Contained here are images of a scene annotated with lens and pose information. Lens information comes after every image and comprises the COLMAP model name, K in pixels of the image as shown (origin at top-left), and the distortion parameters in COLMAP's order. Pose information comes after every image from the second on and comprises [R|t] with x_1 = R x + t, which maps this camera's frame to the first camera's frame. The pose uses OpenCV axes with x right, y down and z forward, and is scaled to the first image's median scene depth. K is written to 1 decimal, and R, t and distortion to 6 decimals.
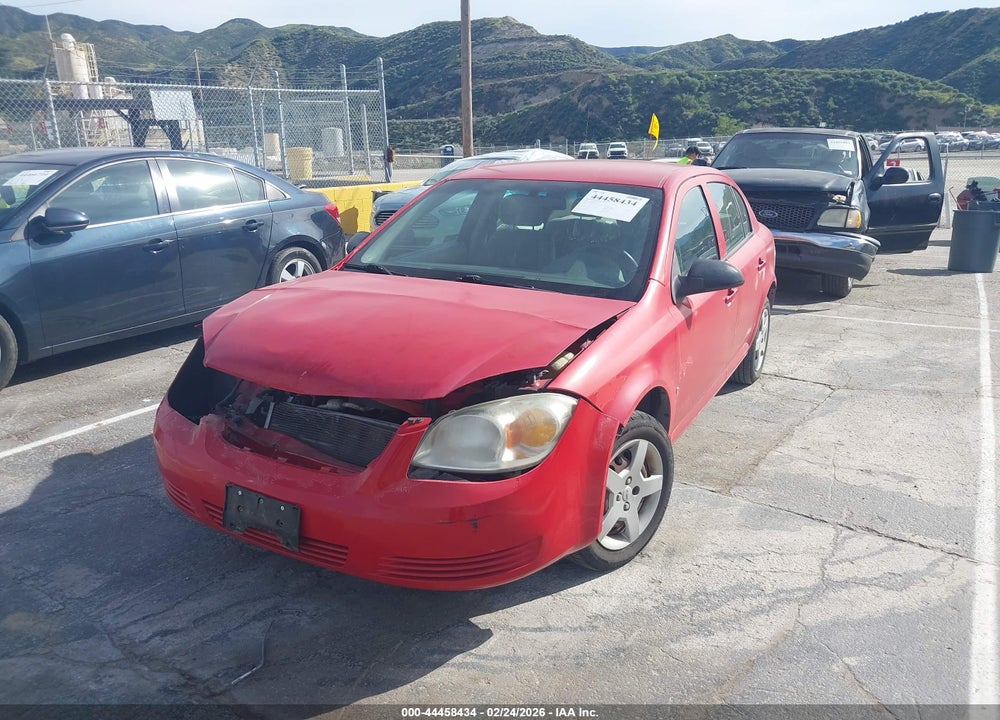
lens RADIAL K [[791.7, 0, 499.1], [0, 791.7, 380.8], [0, 0, 1]] dist [0.001232, -0.001851]
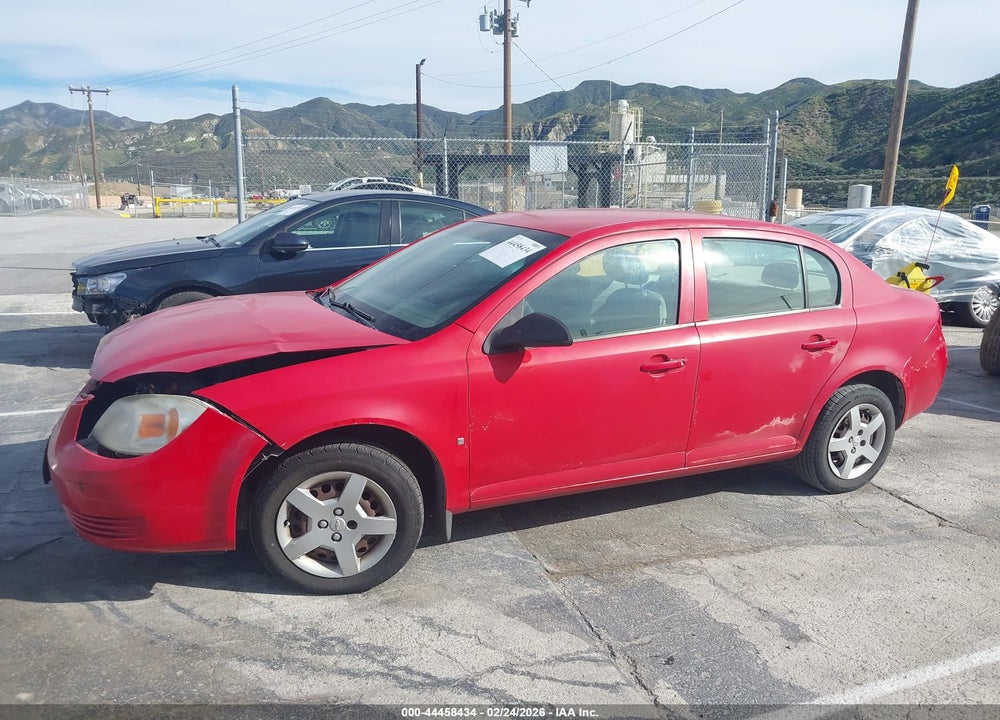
lens RADIAL K [[802.6, 0, 500.0], [0, 802.6, 360.0], [0, 0, 1]] dist [-0.003802, -0.003226]
pose [[0.806322, 0.140137, -0.574636, 0.866434], [-0.192523, 0.980804, -0.030957, -0.068015], [0.559267, 0.135592, 0.817824, 0.247154]]
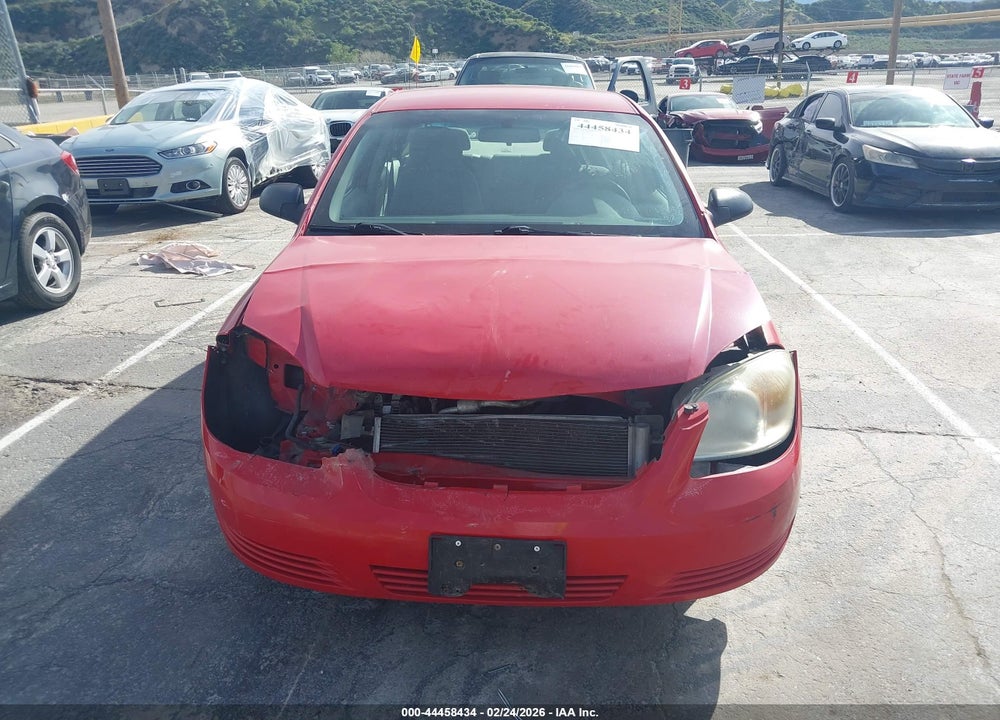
lens RADIAL K [[786.9, 0, 501.5], [0, 786.9, 400.6], [0, 0, 1]] dist [0.001193, -0.007588]
pose [[0.897125, -0.179753, 0.403554, -0.468453], [0.136708, 0.981599, 0.133320, -0.071637], [-0.420093, -0.064436, 0.905191, 0.256715]]
